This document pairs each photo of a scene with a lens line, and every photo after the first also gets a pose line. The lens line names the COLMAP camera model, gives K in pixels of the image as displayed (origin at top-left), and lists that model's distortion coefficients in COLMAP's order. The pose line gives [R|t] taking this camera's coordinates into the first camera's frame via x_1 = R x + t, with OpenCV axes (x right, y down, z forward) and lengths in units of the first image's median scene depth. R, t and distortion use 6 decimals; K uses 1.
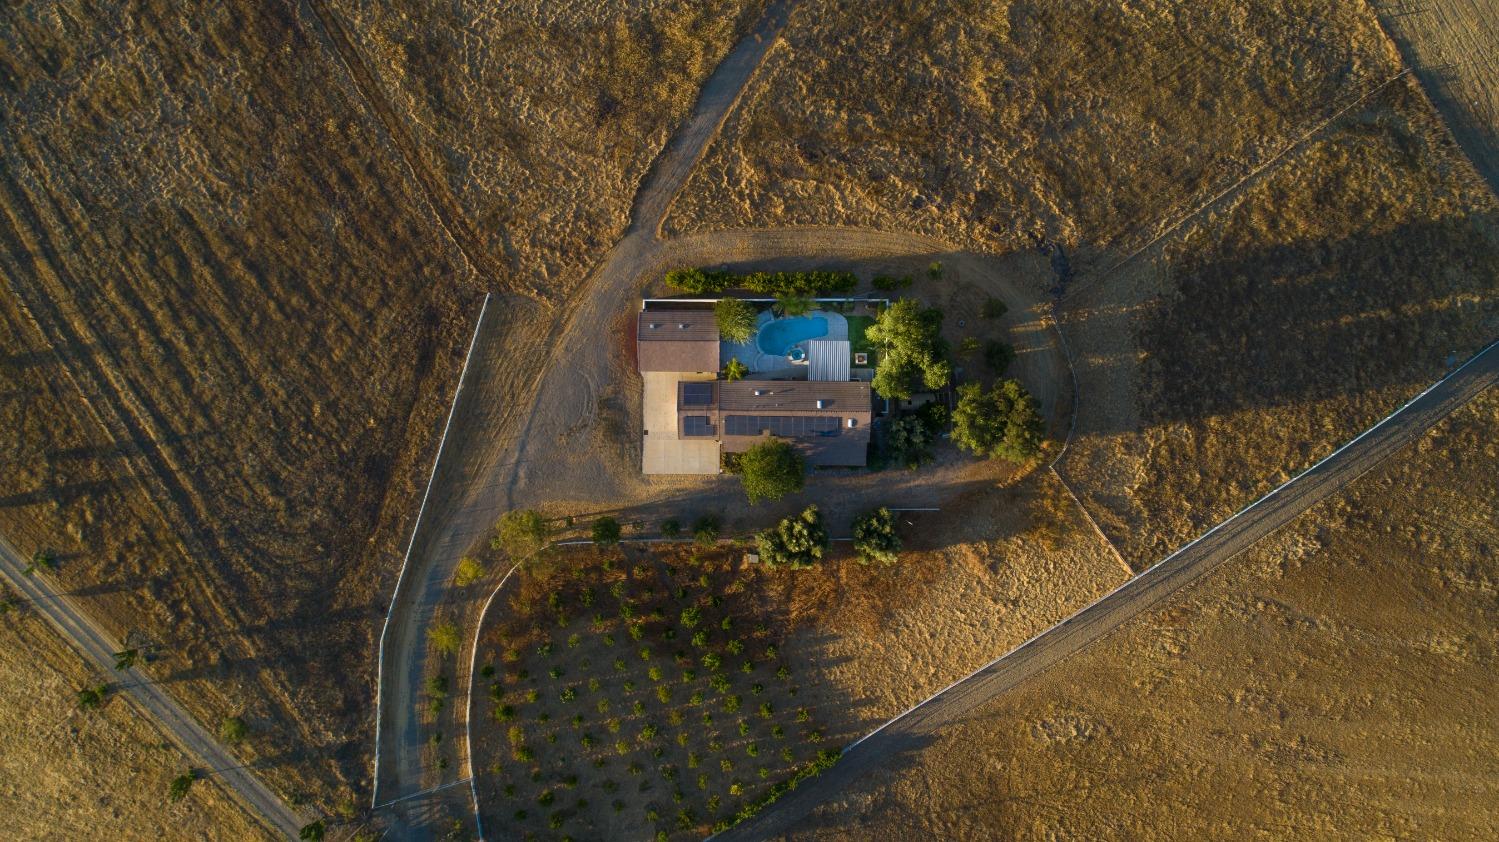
lens RADIAL K [[999.4, 0, 749.5], [0, 999.4, 421.0], [0, 0, 1]] dist [-0.008498, 0.002531]
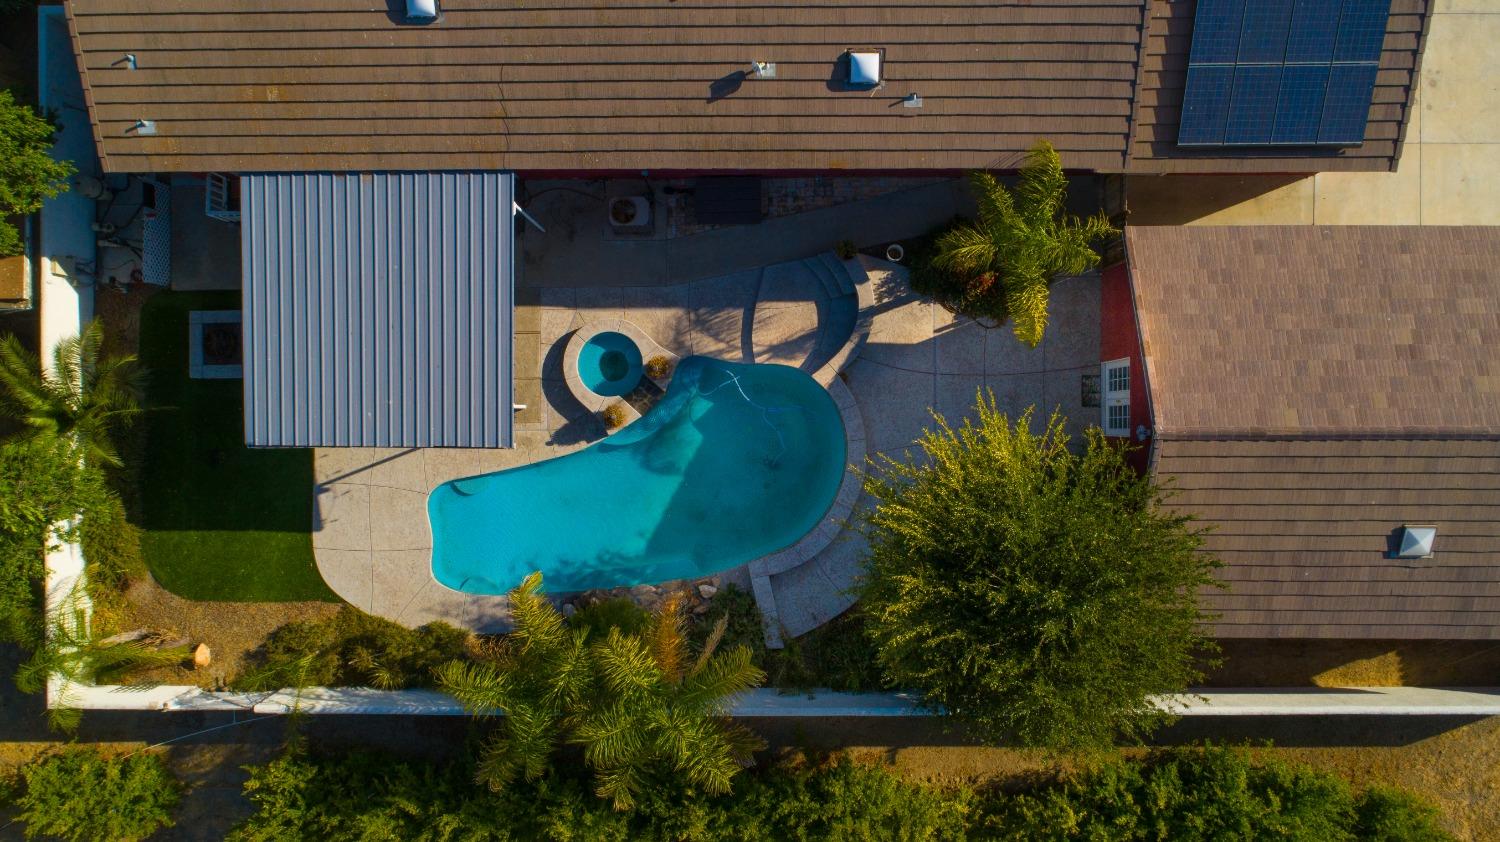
lens RADIAL K [[1000.1, 0, 750.0], [0, 1000.1, 421.0], [0, 0, 1]] dist [-0.008498, 0.002531]
pose [[-0.999757, 0.007480, 0.020736, 0.021482], [-0.007799, -0.999852, -0.015351, -0.073518], [0.020619, -0.015509, 0.999667, 0.841518]]
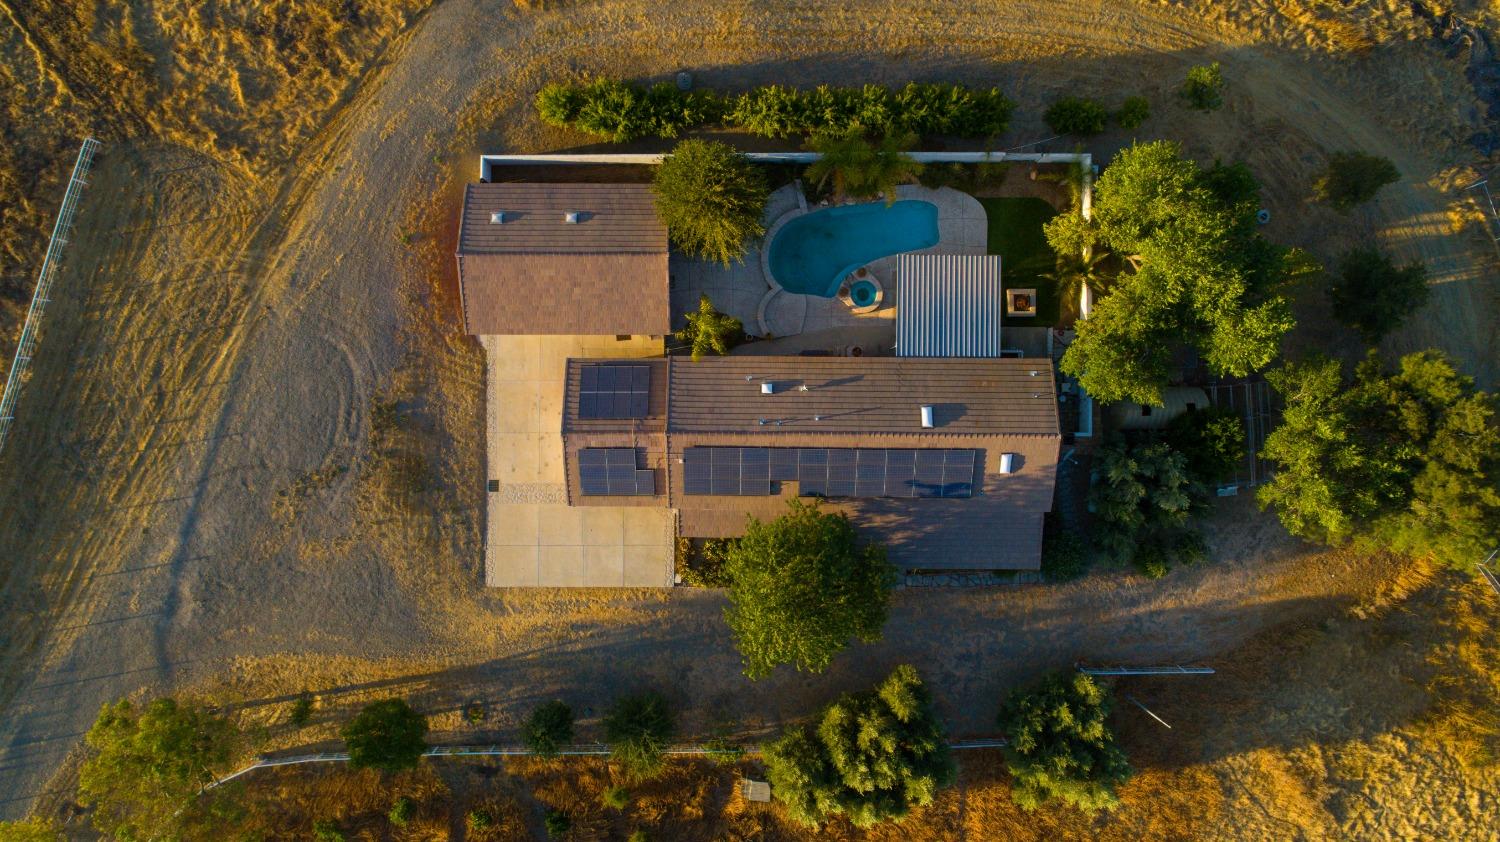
lens RADIAL K [[1000.1, 0, 750.0], [0, 1000.1, 421.0], [0, 0, 1]] dist [-0.008498, 0.002531]
pose [[0.999981, -0.003671, -0.004879, 0.003217], [0.003674, 0.999993, 0.000693, -0.015064], [0.004877, -0.000711, 0.999988, 0.597719]]
